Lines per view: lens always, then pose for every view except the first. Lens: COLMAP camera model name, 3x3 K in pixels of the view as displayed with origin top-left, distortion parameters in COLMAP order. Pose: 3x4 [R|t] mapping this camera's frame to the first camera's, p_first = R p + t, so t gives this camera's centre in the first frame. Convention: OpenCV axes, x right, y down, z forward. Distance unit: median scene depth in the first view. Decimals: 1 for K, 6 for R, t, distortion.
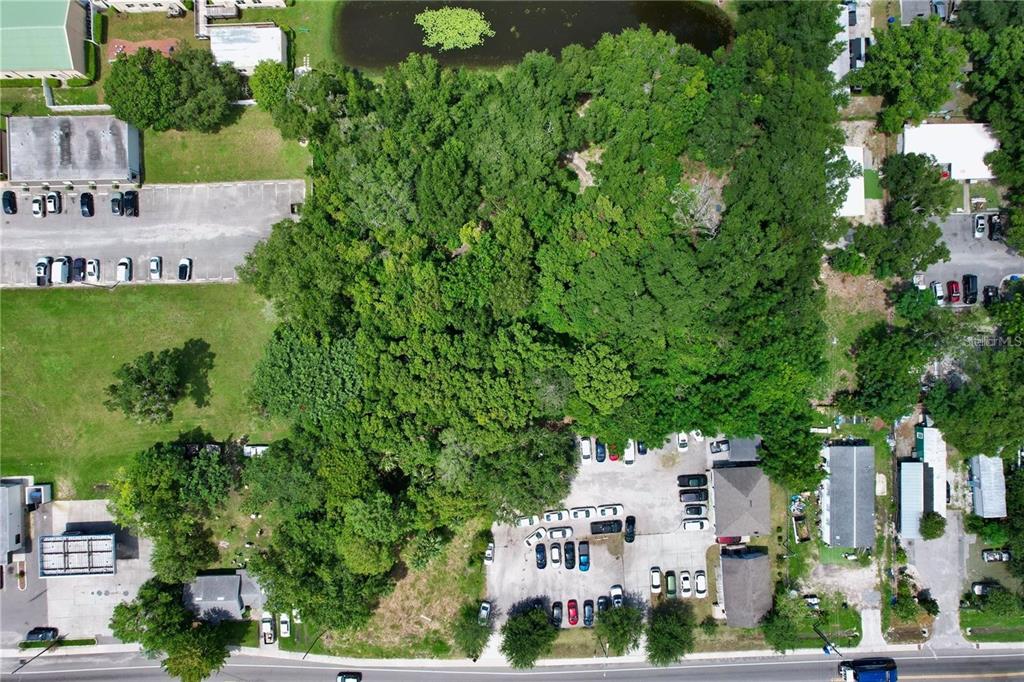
lens RADIAL K [[649.9, 0, 512.1], [0, 649.9, 347.2], [0, 0, 1]] dist [-0.071215, 0.063559]
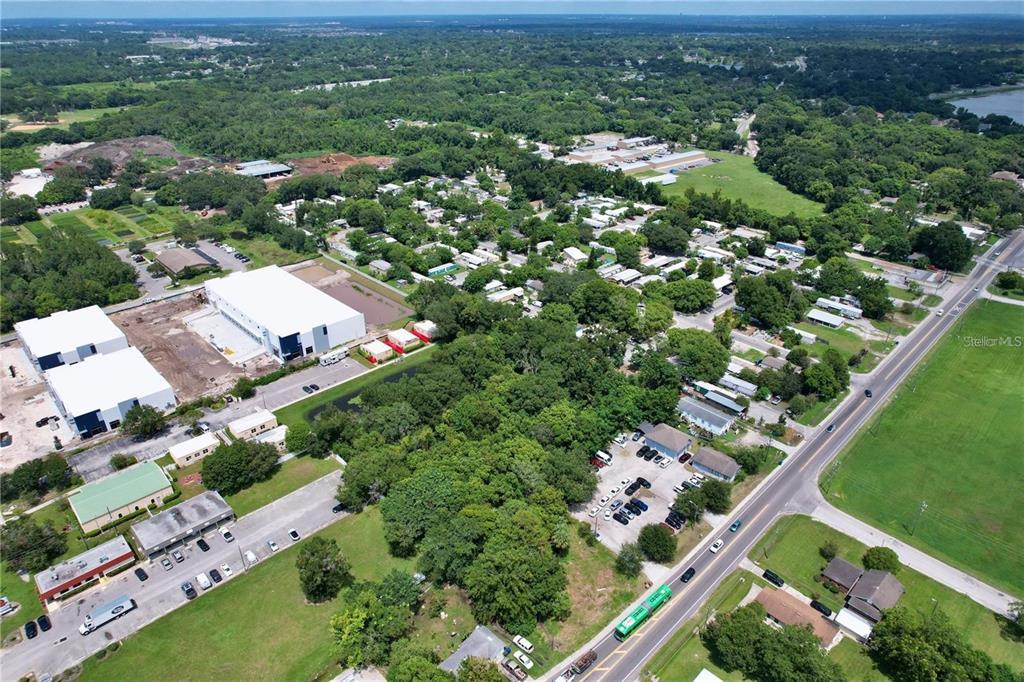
lens RADIAL K [[653.0, 0, 515.0], [0, 653.0, 349.8], [0, 0, 1]] dist [-0.076298, 0.068388]
pose [[0.736258, -0.312738, 0.600099, -0.887791], [0.676640, 0.352111, -0.646665, 0.978671], [-0.009065, 0.882164, 0.470856, -0.009750]]
